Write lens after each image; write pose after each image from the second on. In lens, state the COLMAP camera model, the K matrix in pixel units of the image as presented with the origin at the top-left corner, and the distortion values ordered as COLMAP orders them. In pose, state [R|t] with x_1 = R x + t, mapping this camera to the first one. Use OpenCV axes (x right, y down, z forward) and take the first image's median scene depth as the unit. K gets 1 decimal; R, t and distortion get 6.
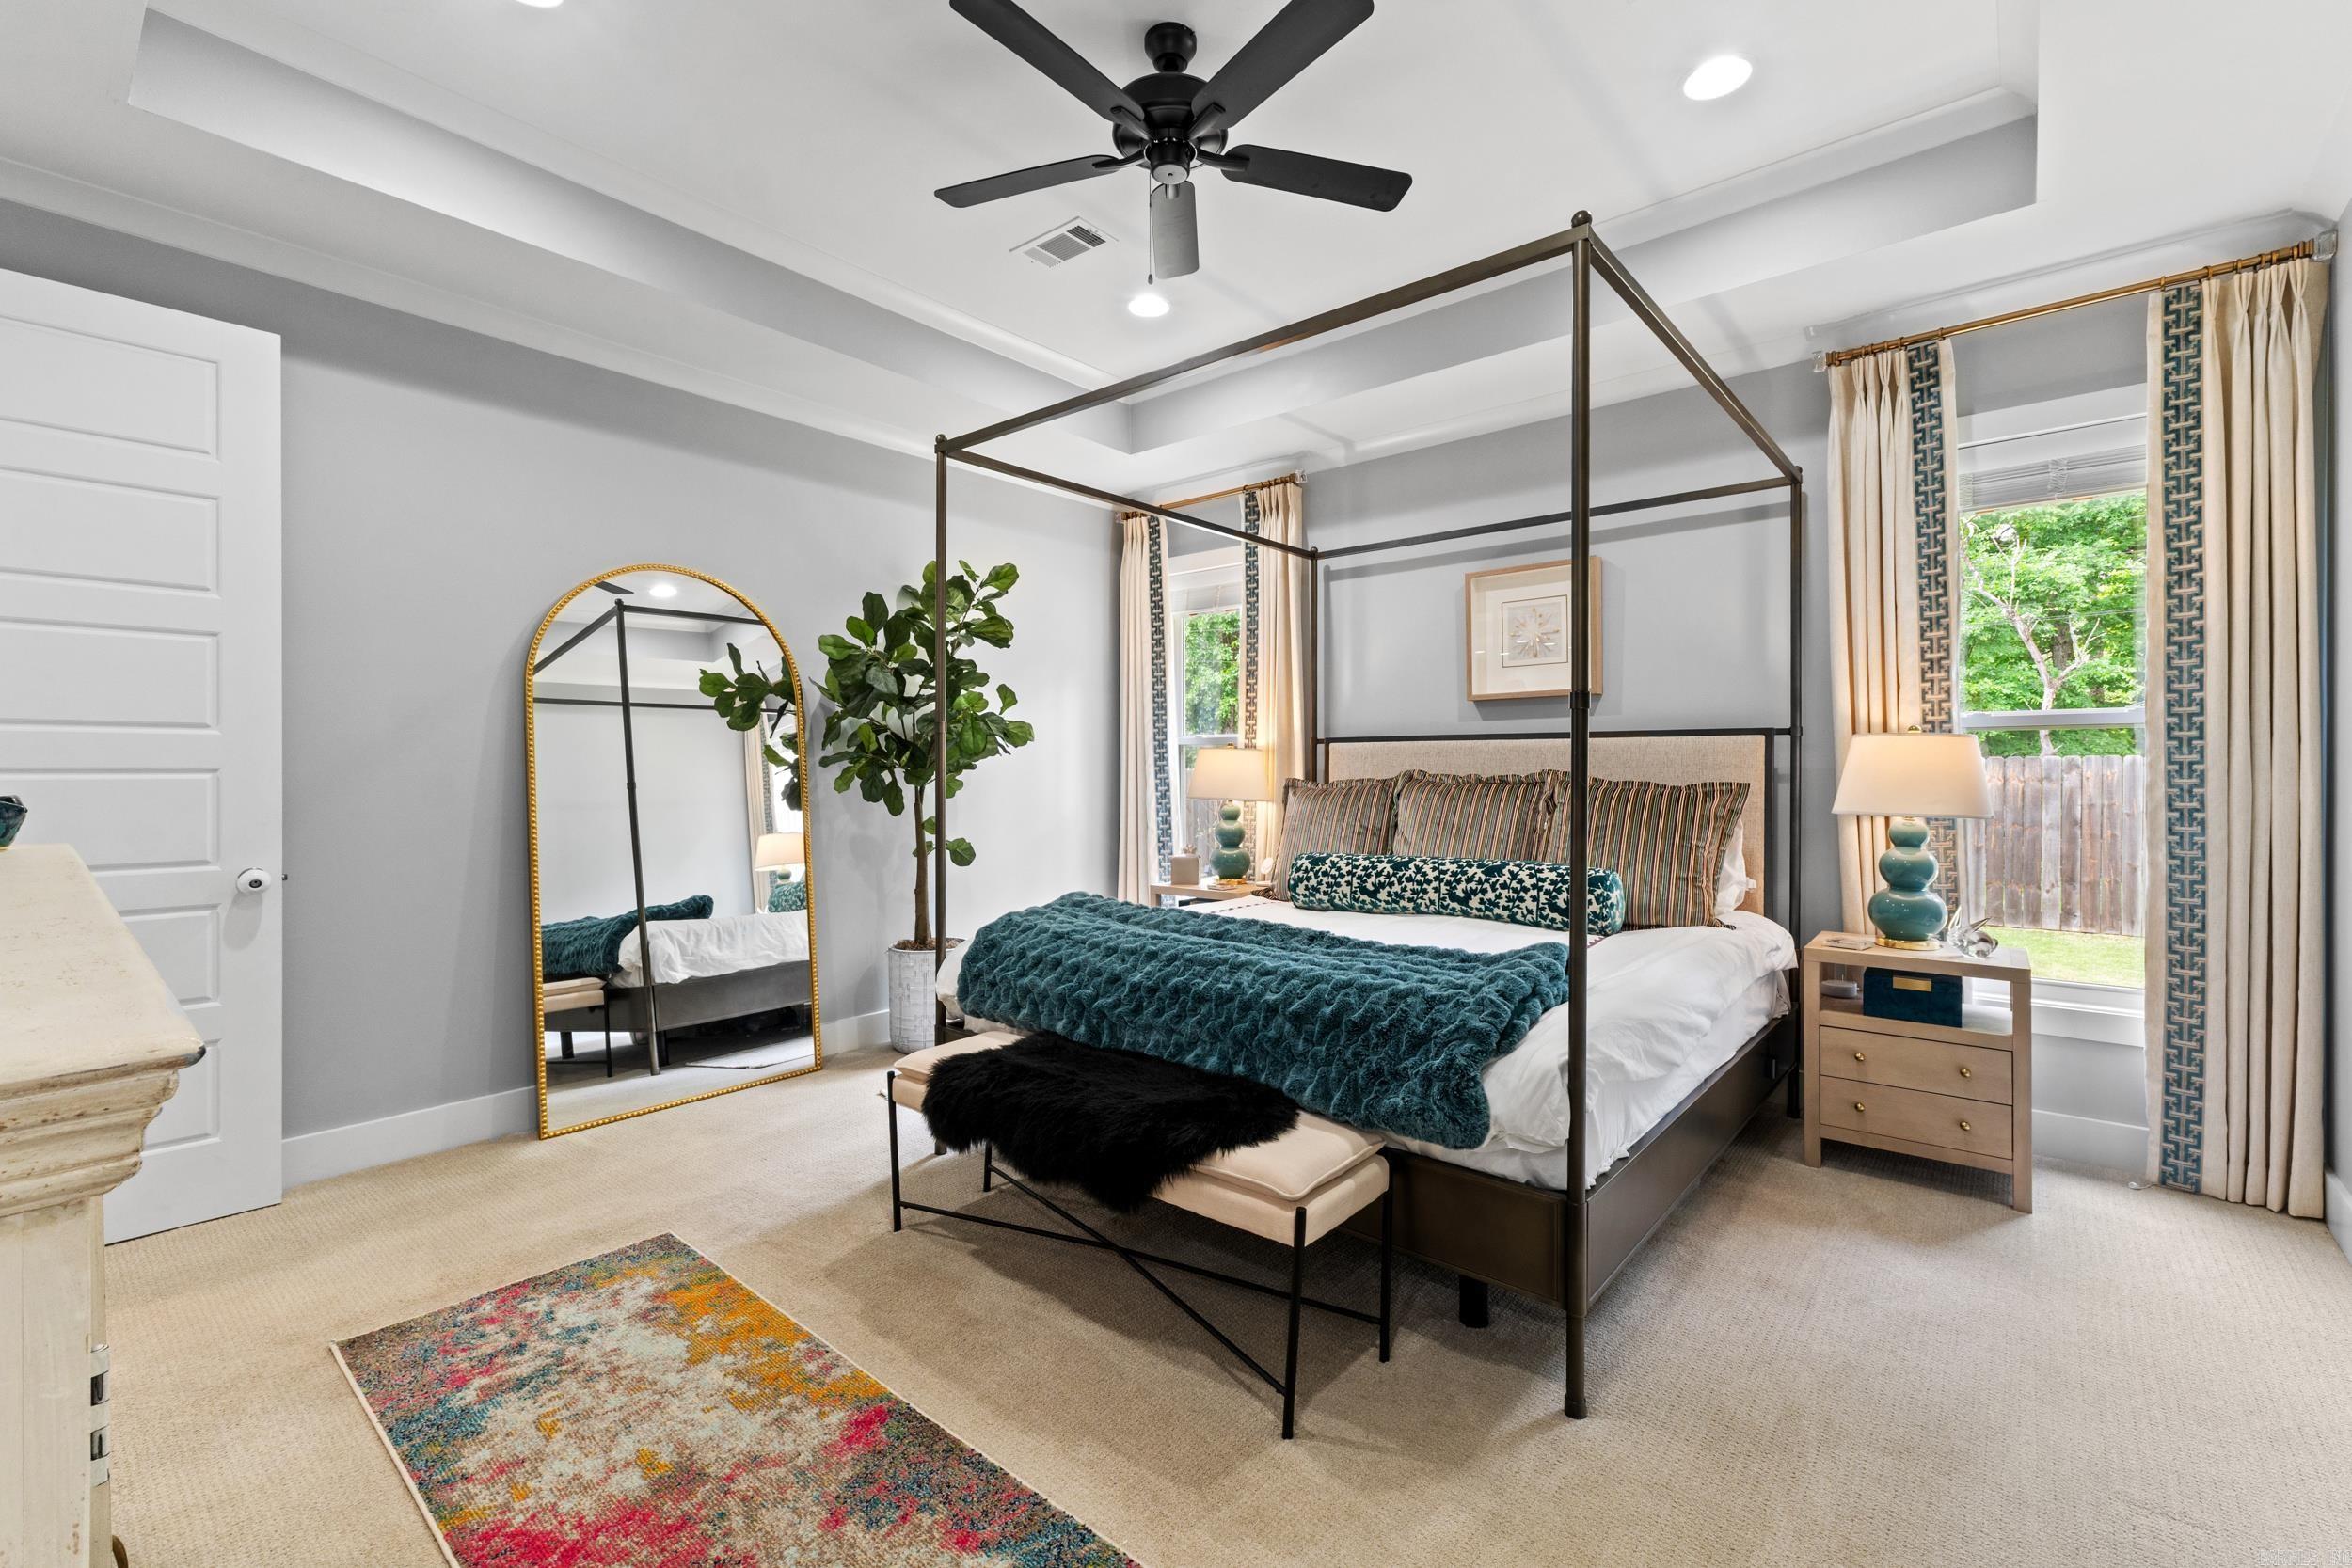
lens RADIAL K [[1006.7, 0, 1180.4], [0, 1006.7, 766.9], [0, 0, 1]] dist [0.003541, 0.000086]
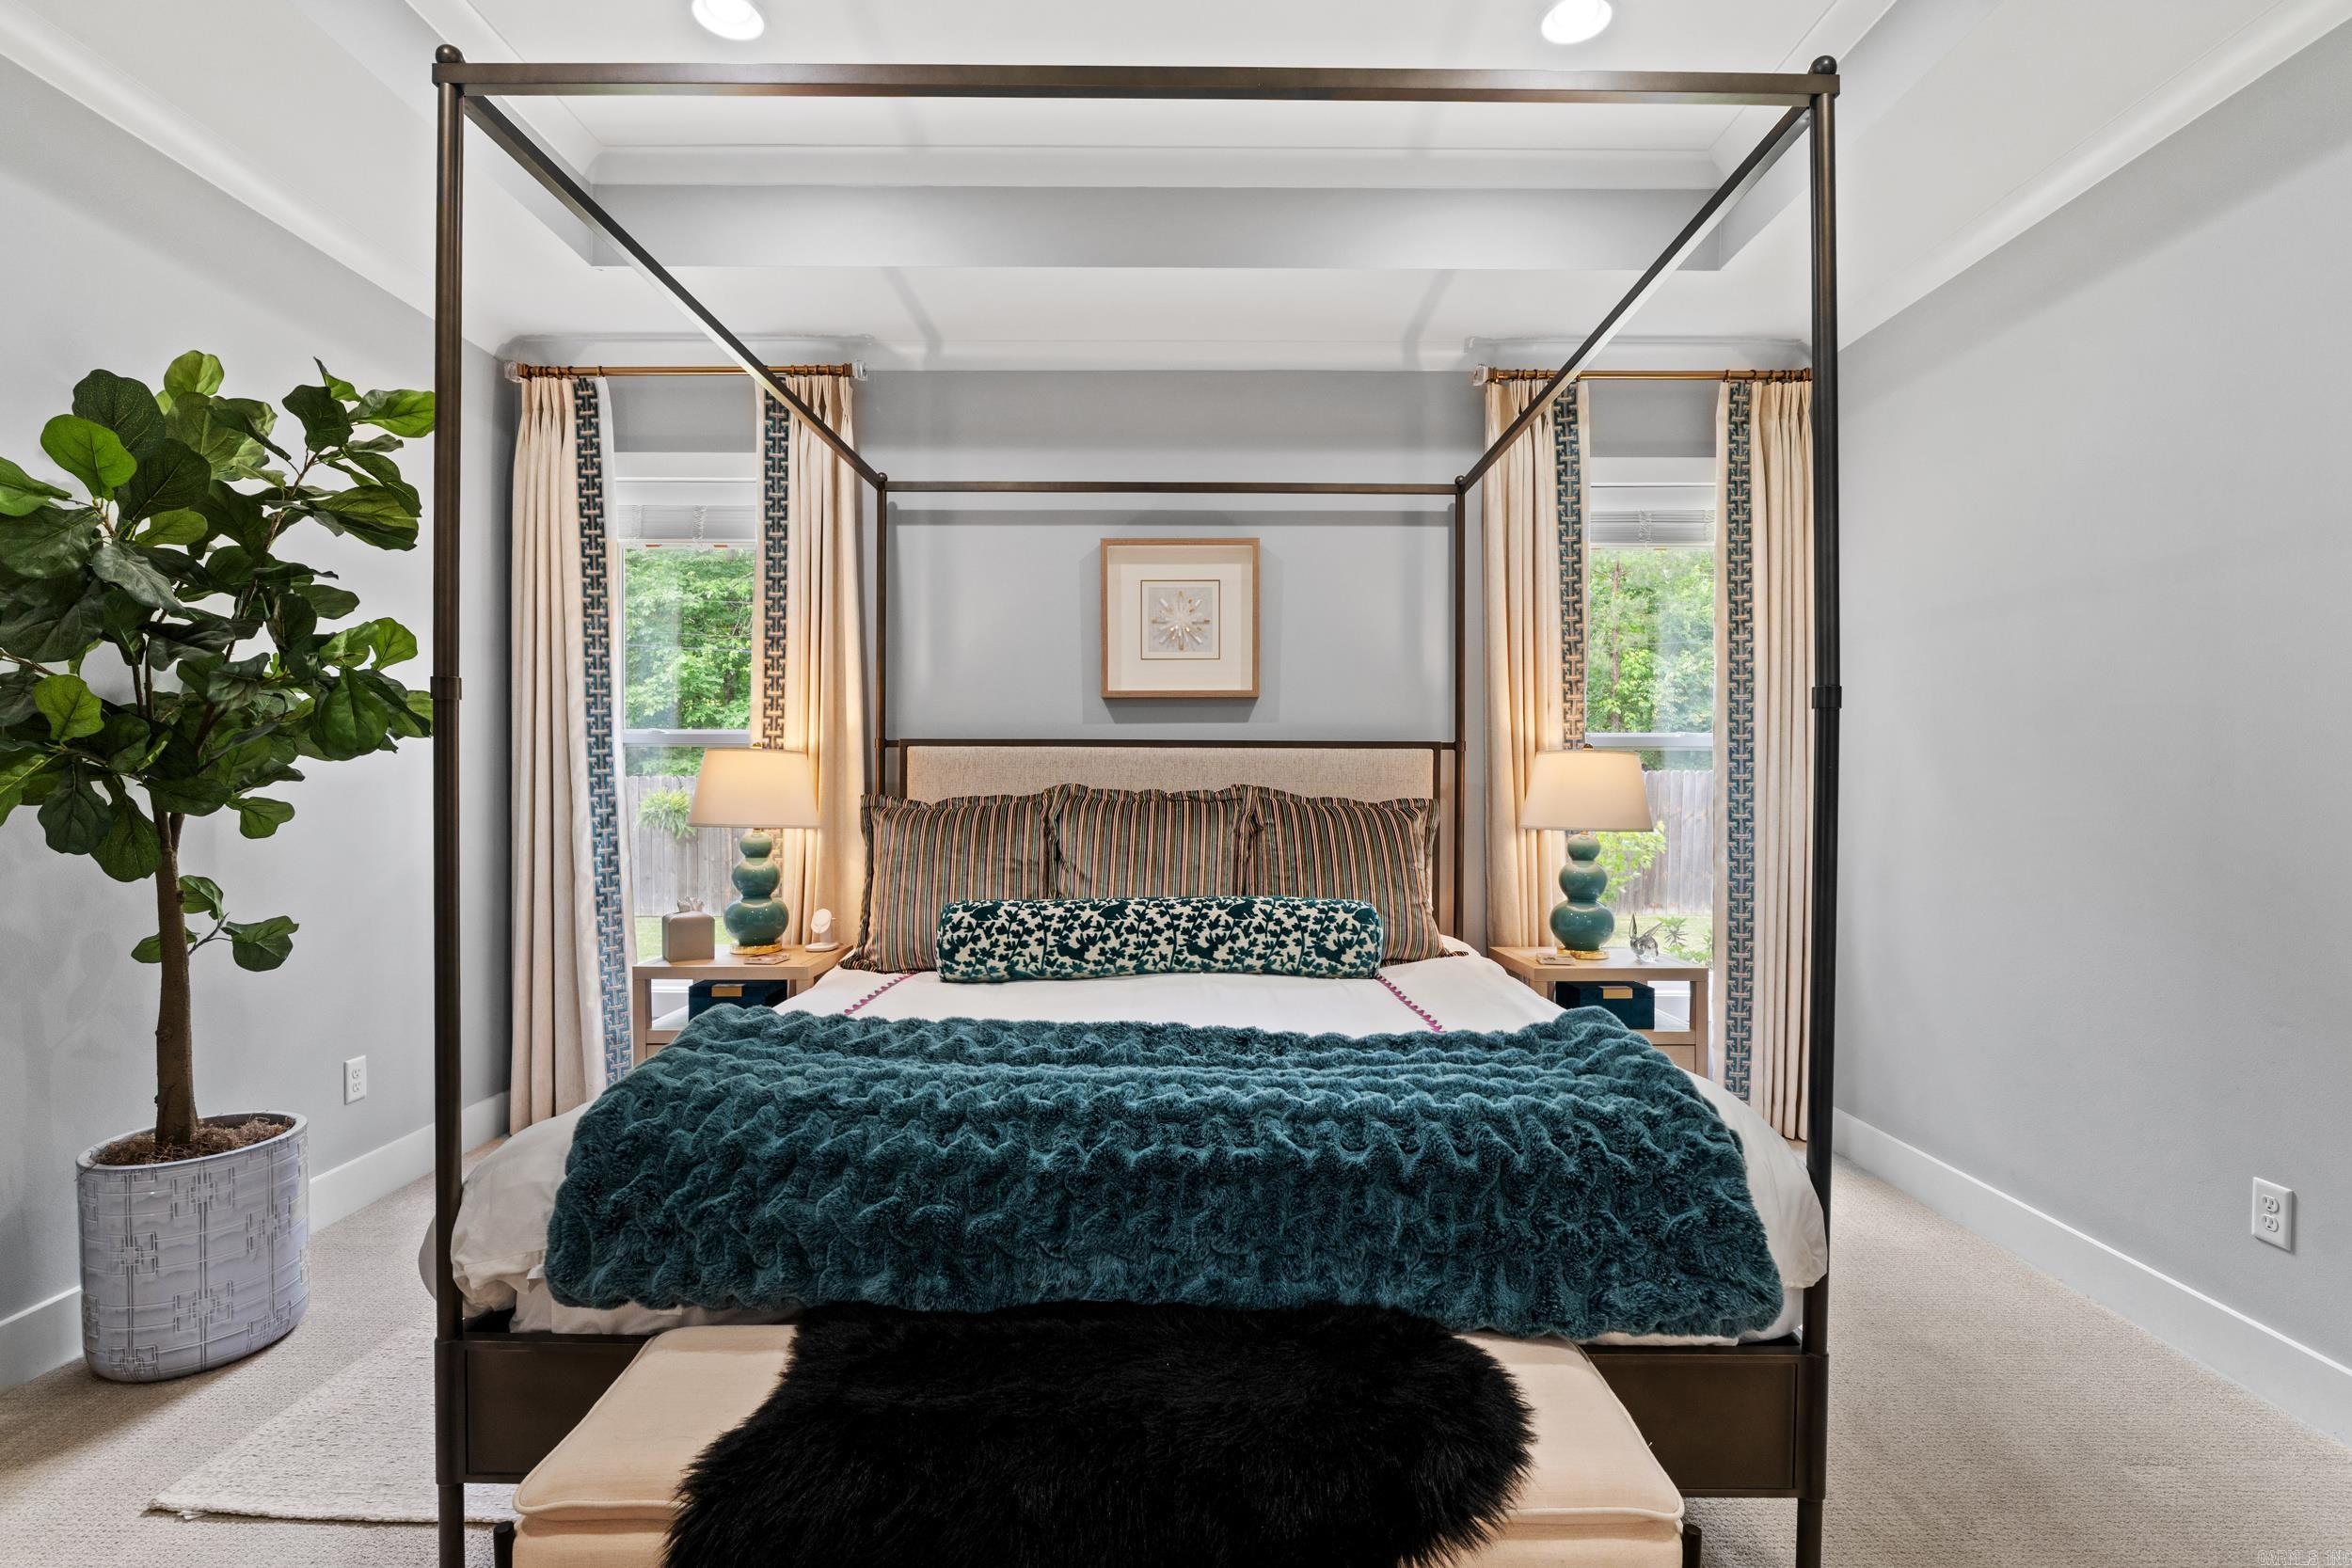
lens RADIAL K [[1071.7, 0, 1182.8], [0, 1071.7, 789.6], [0, 0, 1]] dist [-0.013670, 0.001136]
pose [[0.762867, 0.000025, 0.646555, -0.265681], [-0.005917, 0.999958, 0.006943, 0.001326], [-0.646528, -0.009123, 0.762836, 0.374270]]
